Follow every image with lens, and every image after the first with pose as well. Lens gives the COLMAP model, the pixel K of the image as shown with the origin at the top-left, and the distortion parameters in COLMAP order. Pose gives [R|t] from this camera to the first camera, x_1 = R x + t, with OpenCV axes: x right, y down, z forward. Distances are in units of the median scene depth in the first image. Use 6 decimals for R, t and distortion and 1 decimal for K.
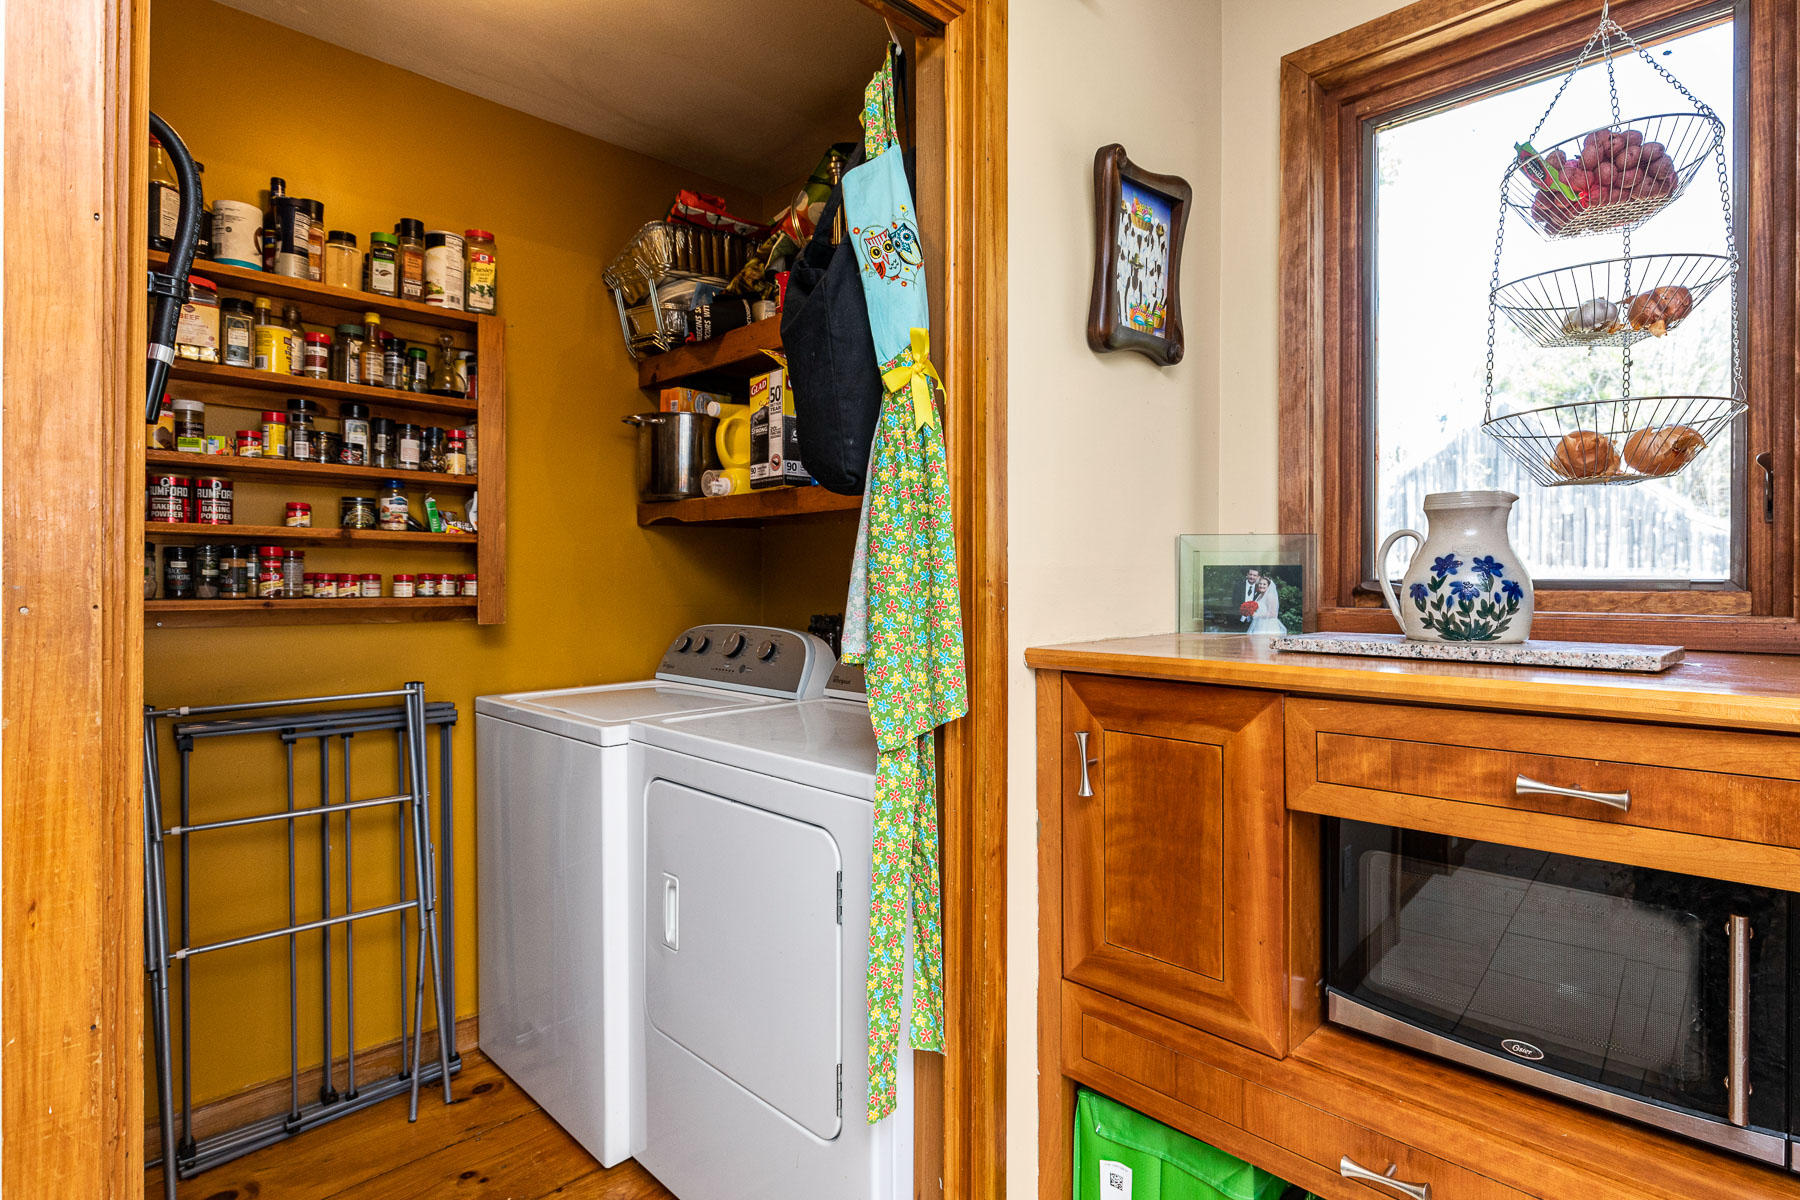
lens RADIAL K [[885.8, 0, 894.4], [0, 885.8, 585.8], [0, 0, 1]] dist [-0.001687, -0.000133]
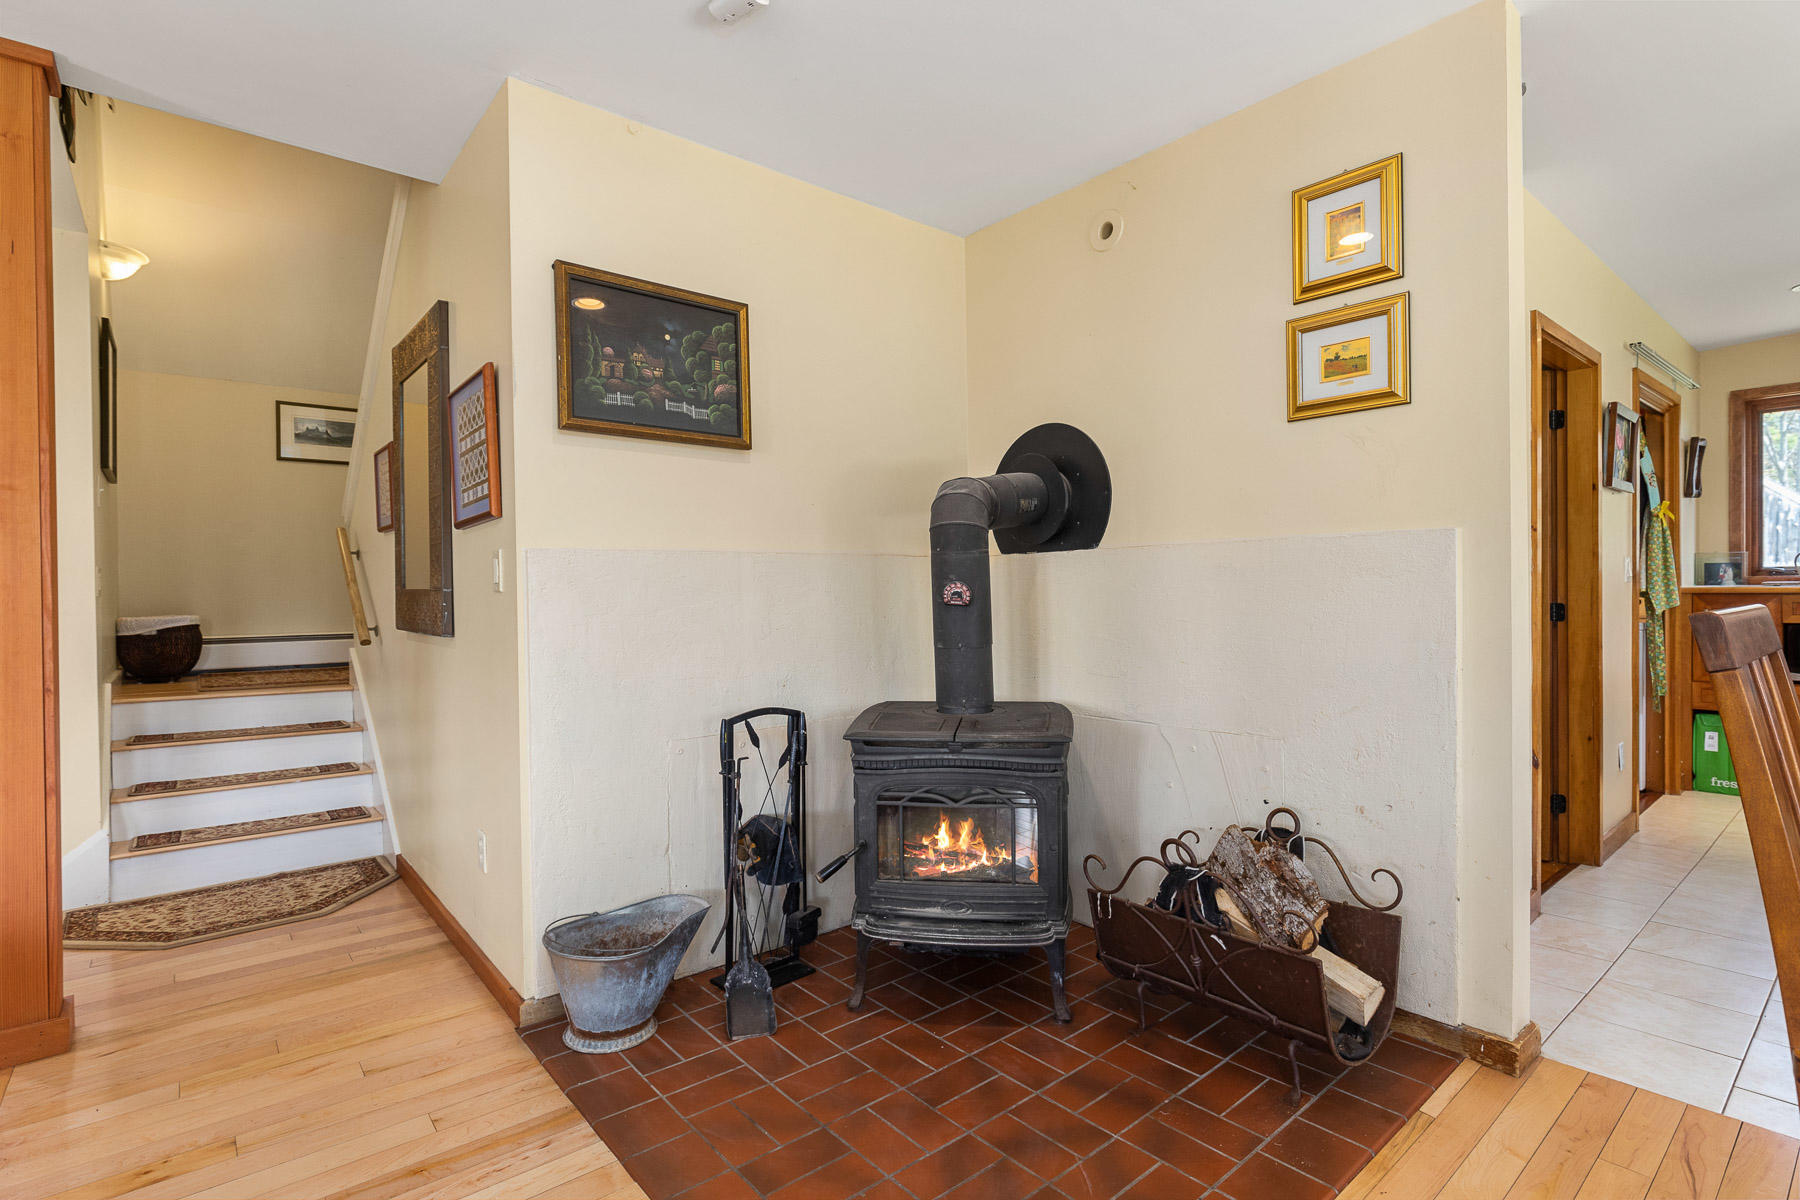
lens RADIAL K [[872.9, 0, 900.0], [0, 872.9, 600.0], [0, 0, 1]] dist [-0.001249, -0.000090]
pose [[0.996109, -0.016034, -0.086664, -2.106517], [0.016364, 0.999861, 0.003103, 0.048740], [0.086602, -0.004509, 0.996233, -2.171326]]
